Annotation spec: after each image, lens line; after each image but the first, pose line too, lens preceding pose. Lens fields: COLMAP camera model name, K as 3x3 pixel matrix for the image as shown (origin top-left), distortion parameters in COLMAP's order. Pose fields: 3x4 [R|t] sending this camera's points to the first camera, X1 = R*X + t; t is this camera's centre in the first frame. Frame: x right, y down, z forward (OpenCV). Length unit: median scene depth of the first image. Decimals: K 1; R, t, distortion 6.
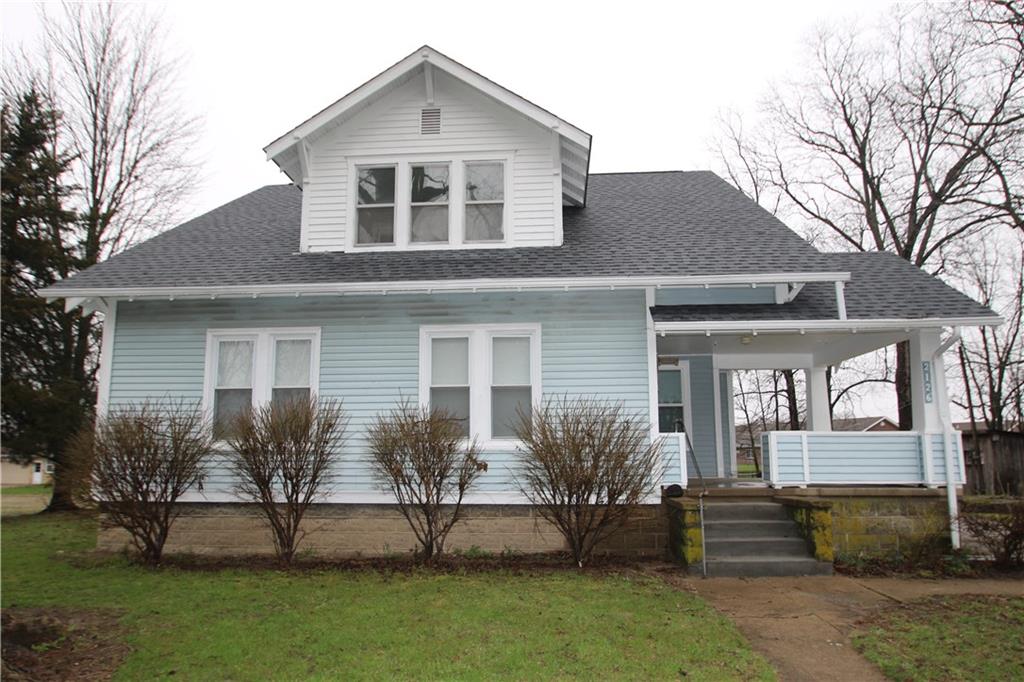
lens RADIAL K [[671.5, 0, 512.3], [0, 671.5, 347.4], [0, 0, 1]] dist [-0.000420, -0.007588]
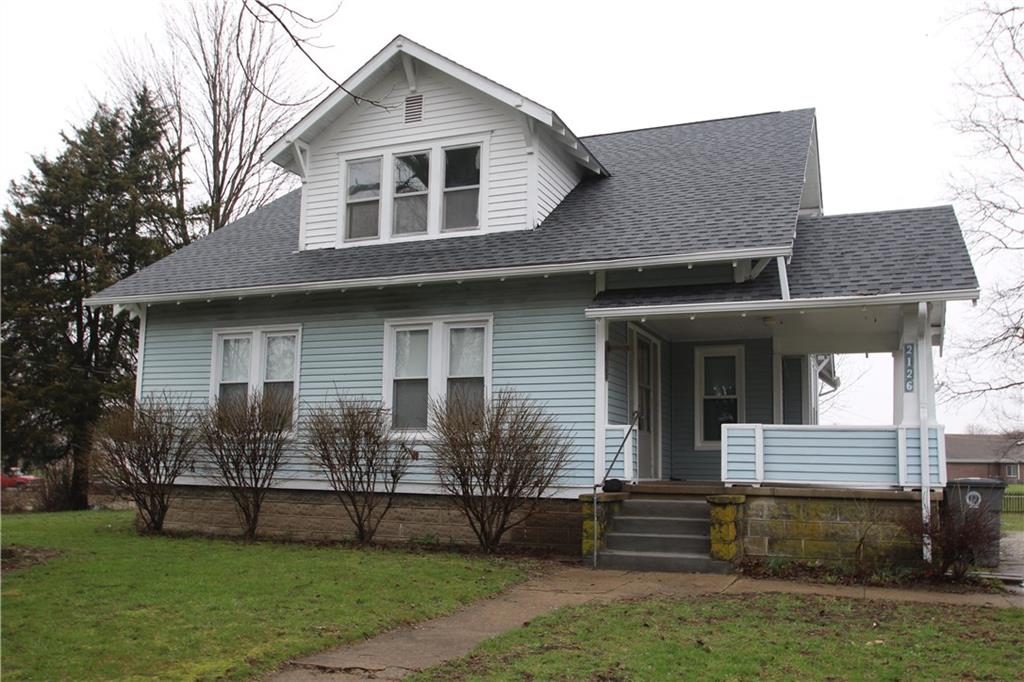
lens RADIAL K [[891.5, 0, 512.1], [0, 891.5, 338.9], [0, 0, 1]] dist [-0.004623, 0.005201]
pose [[0.947383, -0.025264, -0.319104, 0.469969], [0.030885, 0.999444, 0.012566, -0.013738], [0.318609, -0.021760, 0.947636, -0.218699]]
